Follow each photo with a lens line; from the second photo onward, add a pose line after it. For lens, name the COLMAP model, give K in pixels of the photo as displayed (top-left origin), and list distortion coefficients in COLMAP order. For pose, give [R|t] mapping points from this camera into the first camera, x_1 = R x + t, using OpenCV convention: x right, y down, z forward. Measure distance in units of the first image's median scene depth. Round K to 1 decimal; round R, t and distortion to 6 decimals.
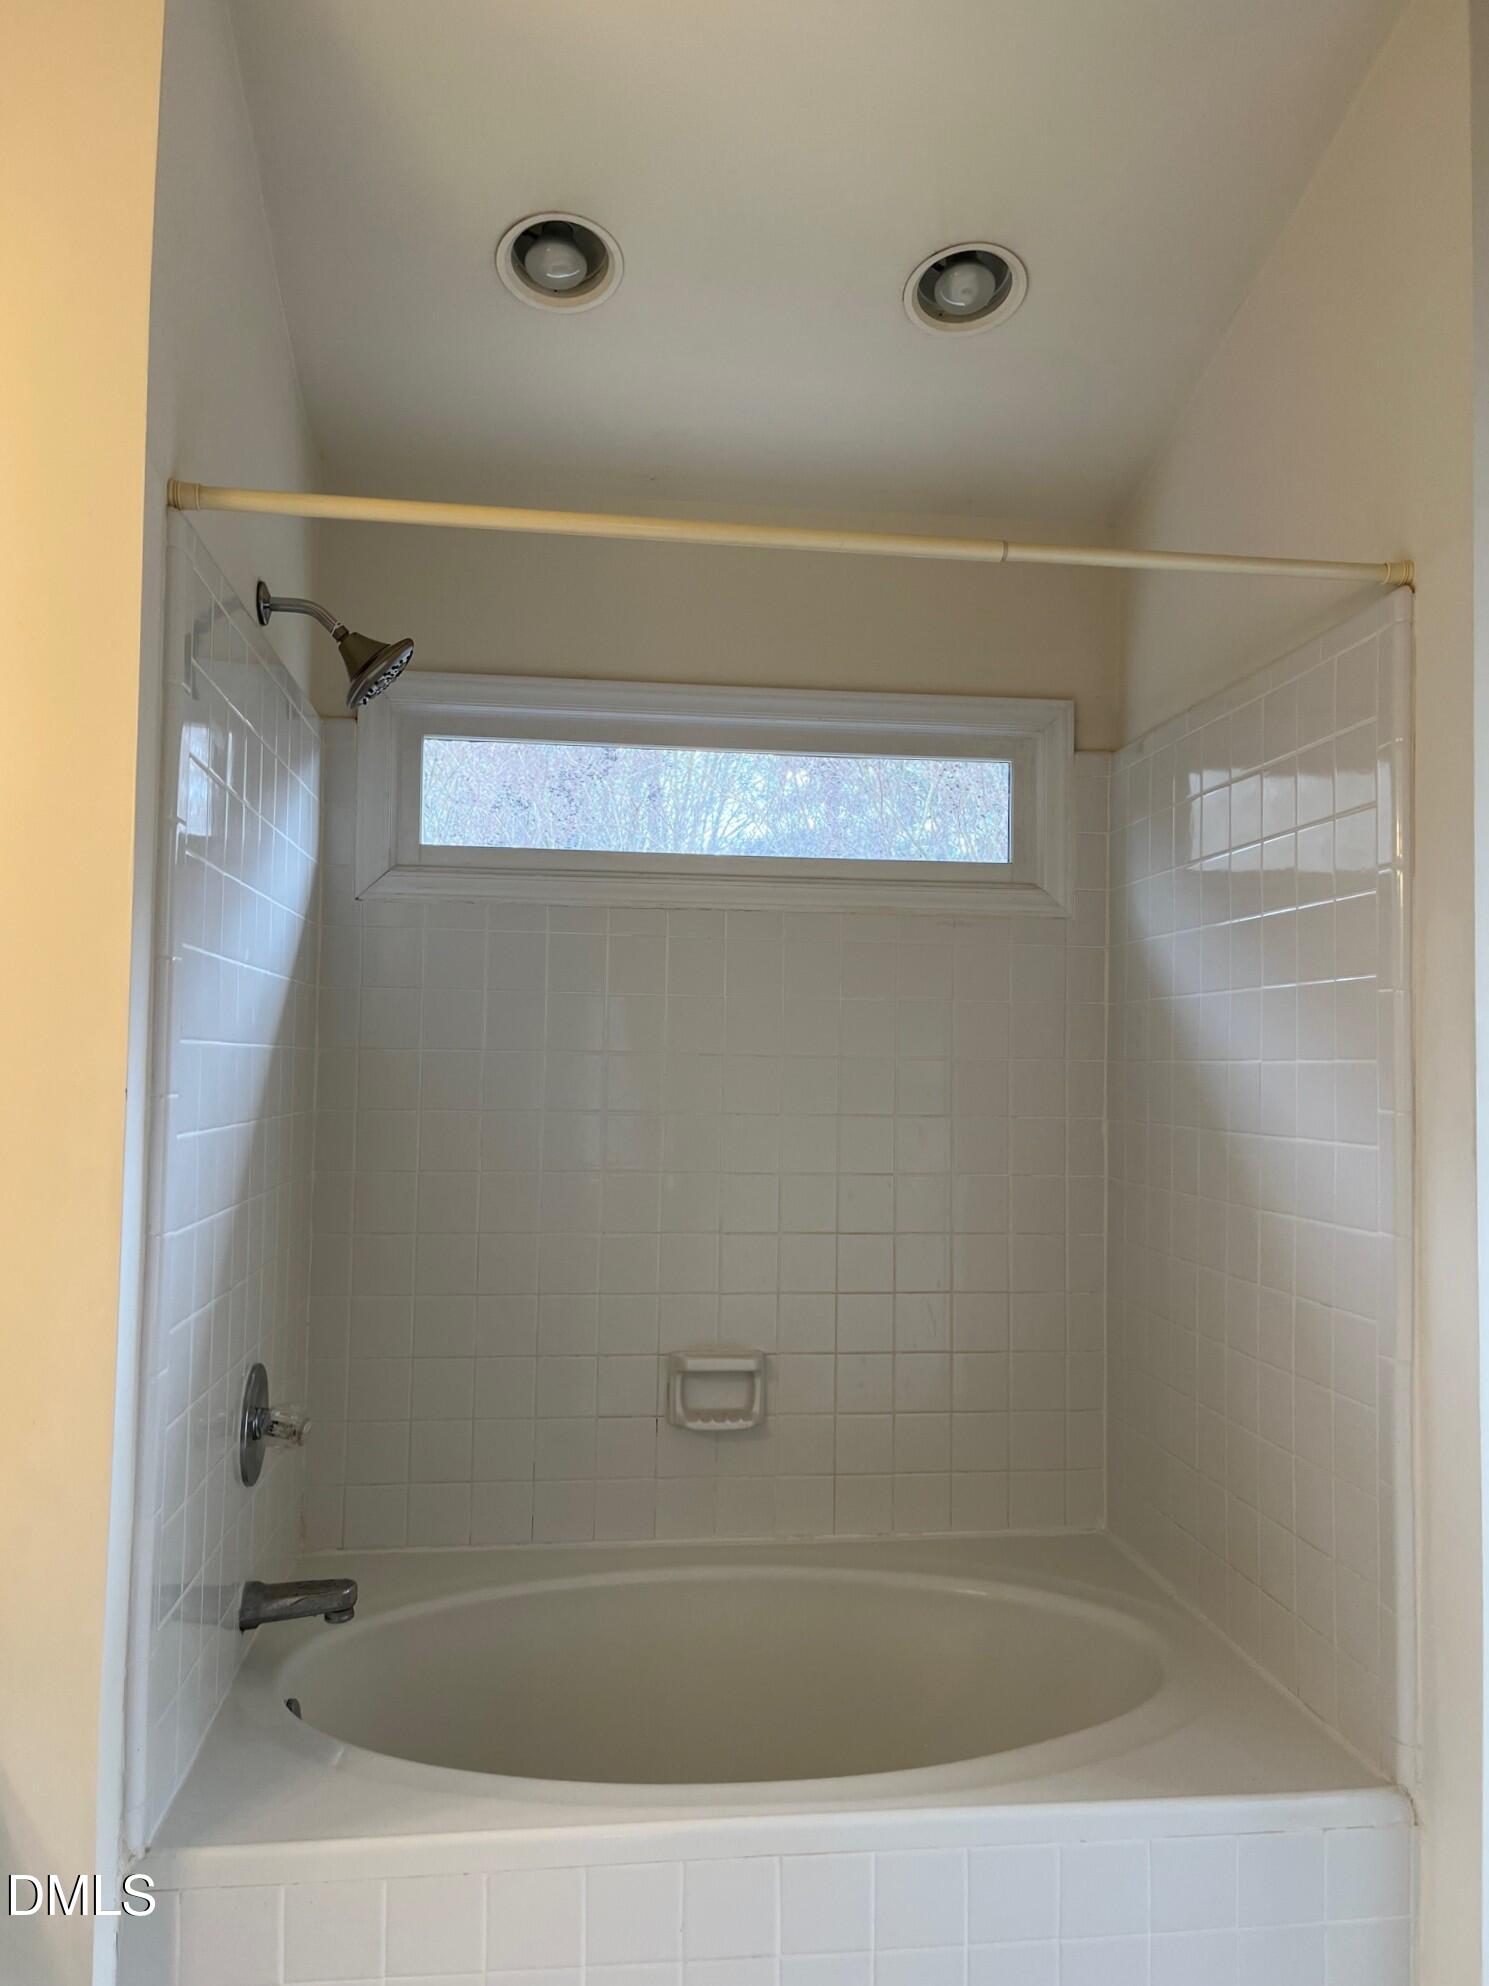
lens RADIAL K [[1530.4, 0, 744.5], [0, 1530.4, 993.0], [0, 0, 1]] dist [0.101045, -0.138256]
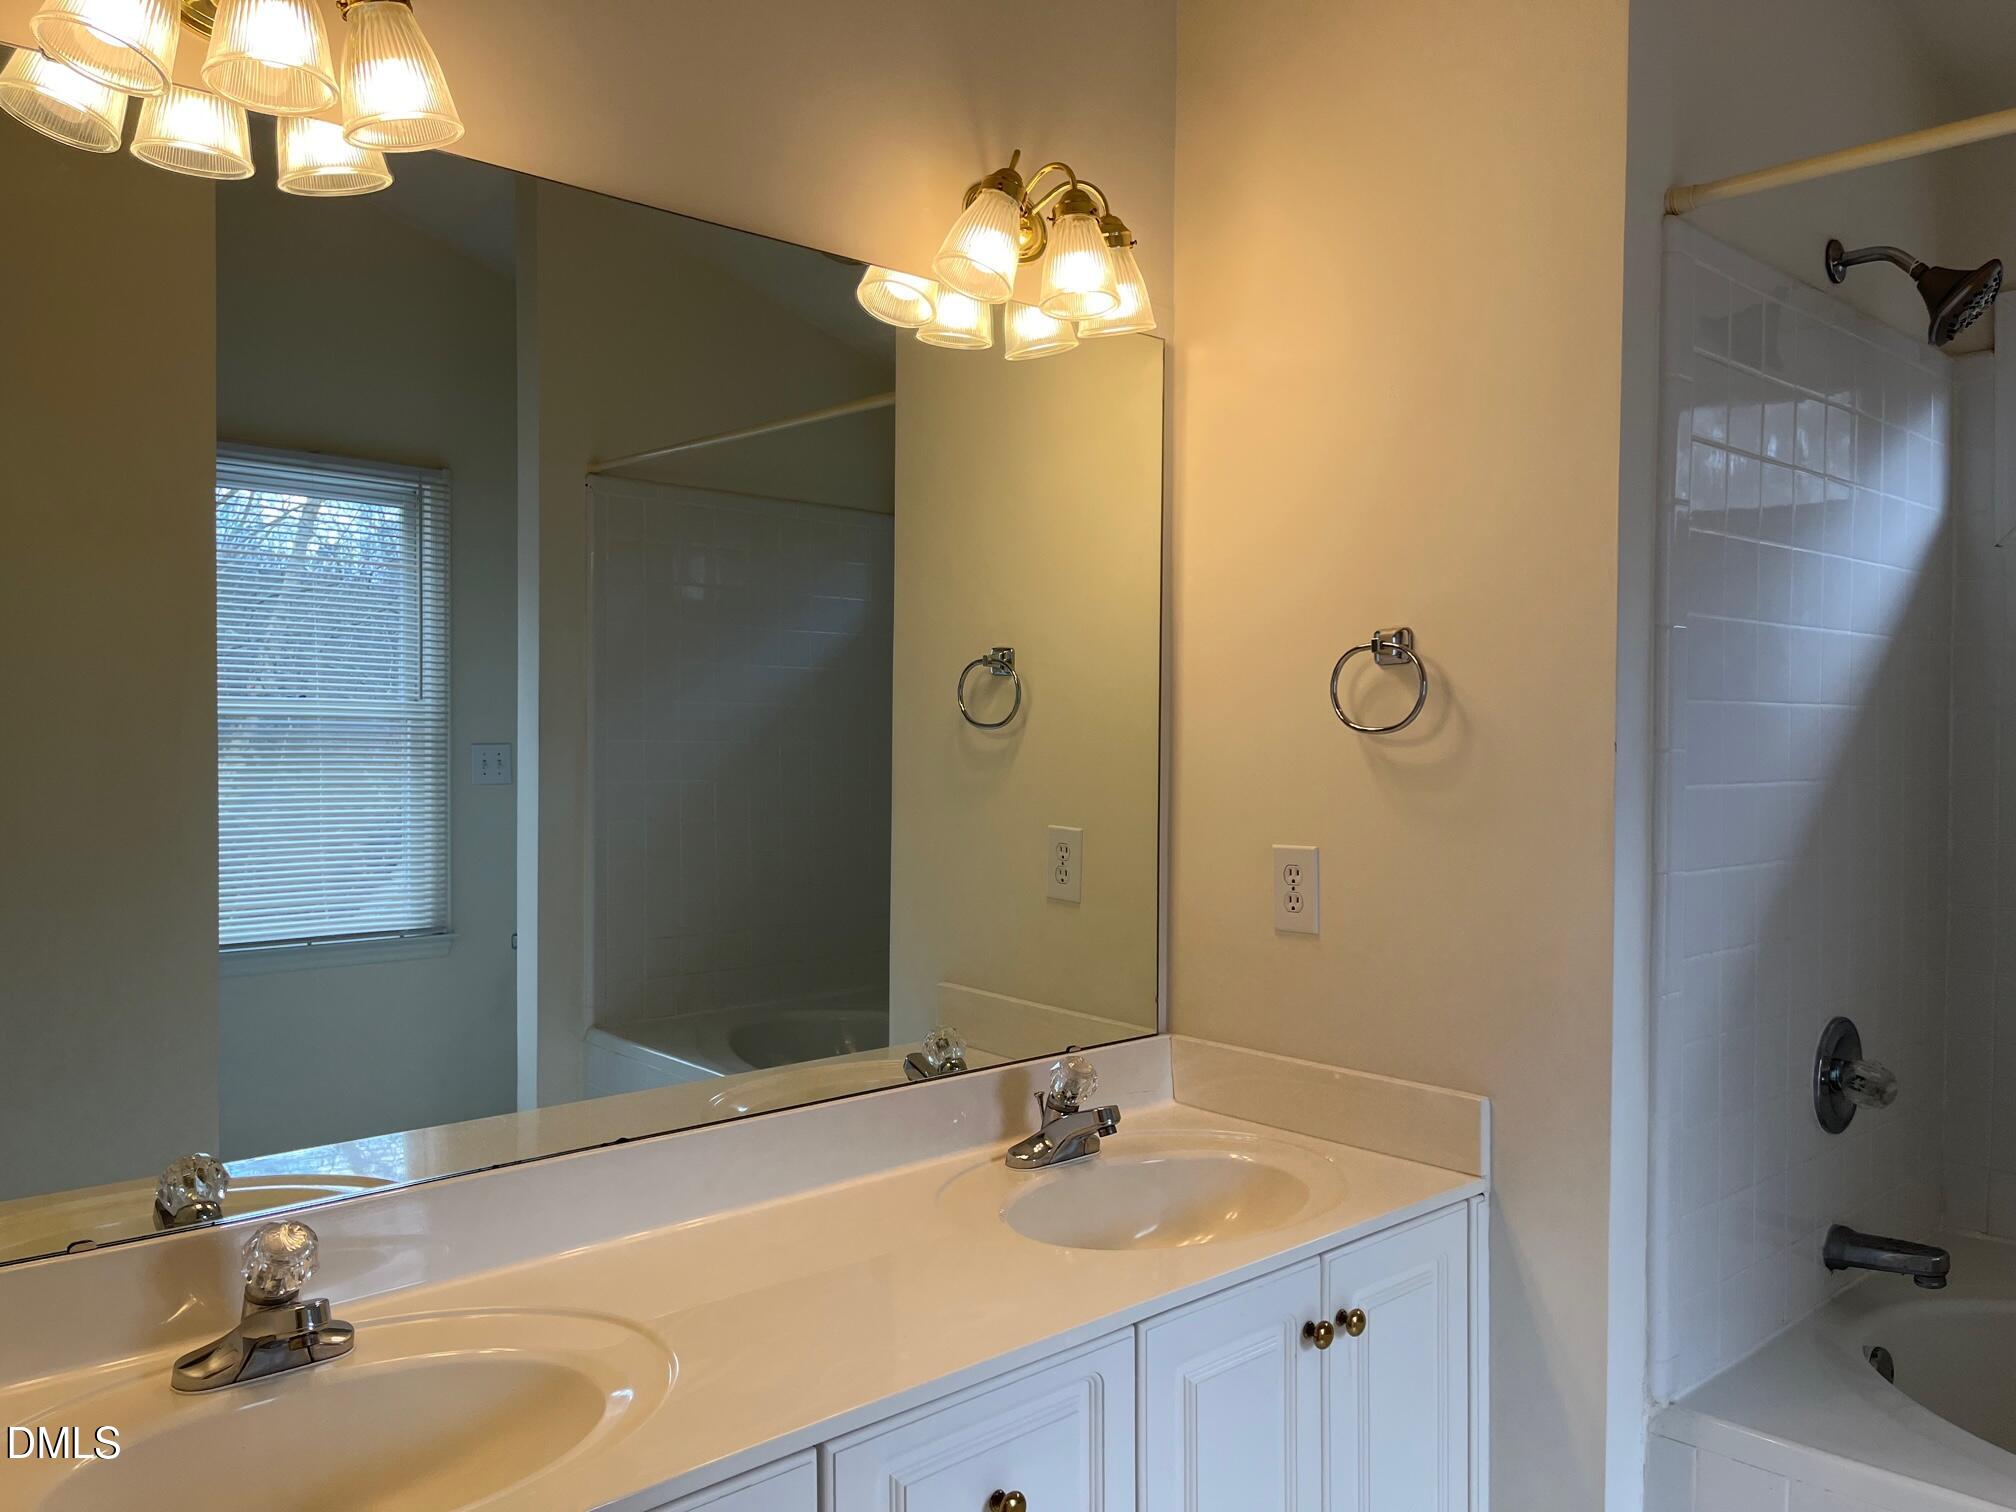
lens RADIAL K [[1553.5, 0, 1008.0], [0, 1553.5, 756.0], [0, 0, 1]] dist [0.101045, -0.138256]
pose [[0.573384, -0.009606, -0.819230, 0.211907], [0.048278, 0.998590, 0.022080, 0.017002], [0.817863, -0.052211, 0.573039, -0.031665]]
